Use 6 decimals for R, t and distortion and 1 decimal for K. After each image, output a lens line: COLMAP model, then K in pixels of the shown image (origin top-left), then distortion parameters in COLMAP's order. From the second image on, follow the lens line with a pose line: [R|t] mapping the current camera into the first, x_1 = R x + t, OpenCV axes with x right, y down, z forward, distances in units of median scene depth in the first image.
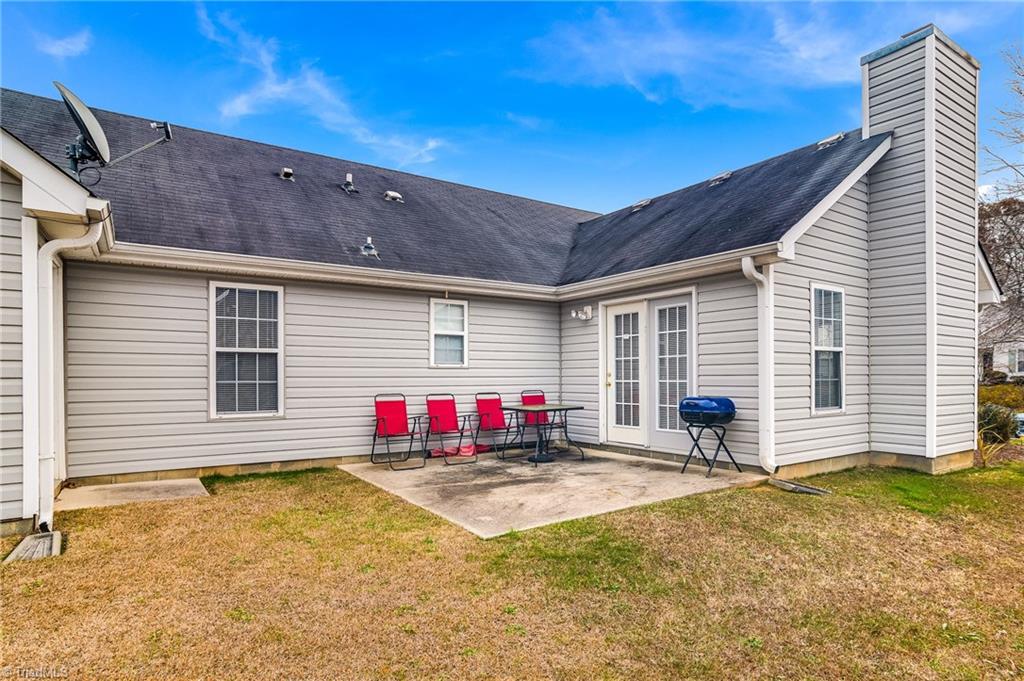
lens RADIAL K [[562.4, 0, 519.6], [0, 562.4, 363.4], [0, 0, 1]] dist [-0.002810, -0.001004]
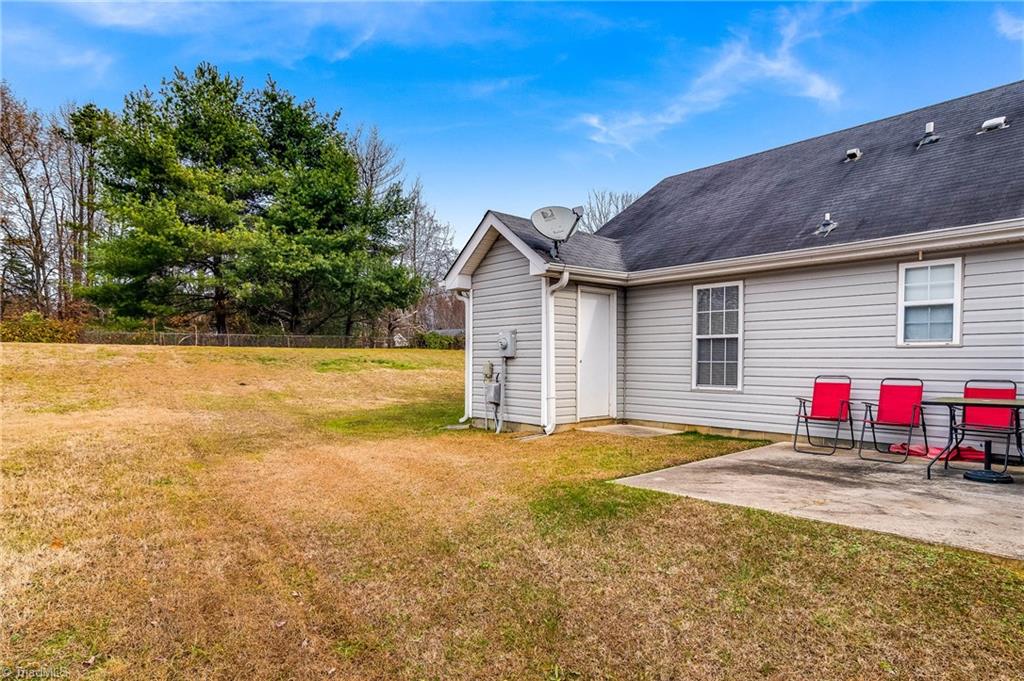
lens RADIAL K [[562.4, 0, 519.6], [0, 562.4, 363.4], [0, 0, 1]] dist [-0.002810, -0.001004]
pose [[0.160136, 0.007962, -0.987063, 0.659699], [0.017506, 0.999787, 0.010905, 0.014554], [0.986940, -0.019026, 0.159962, 0.352121]]
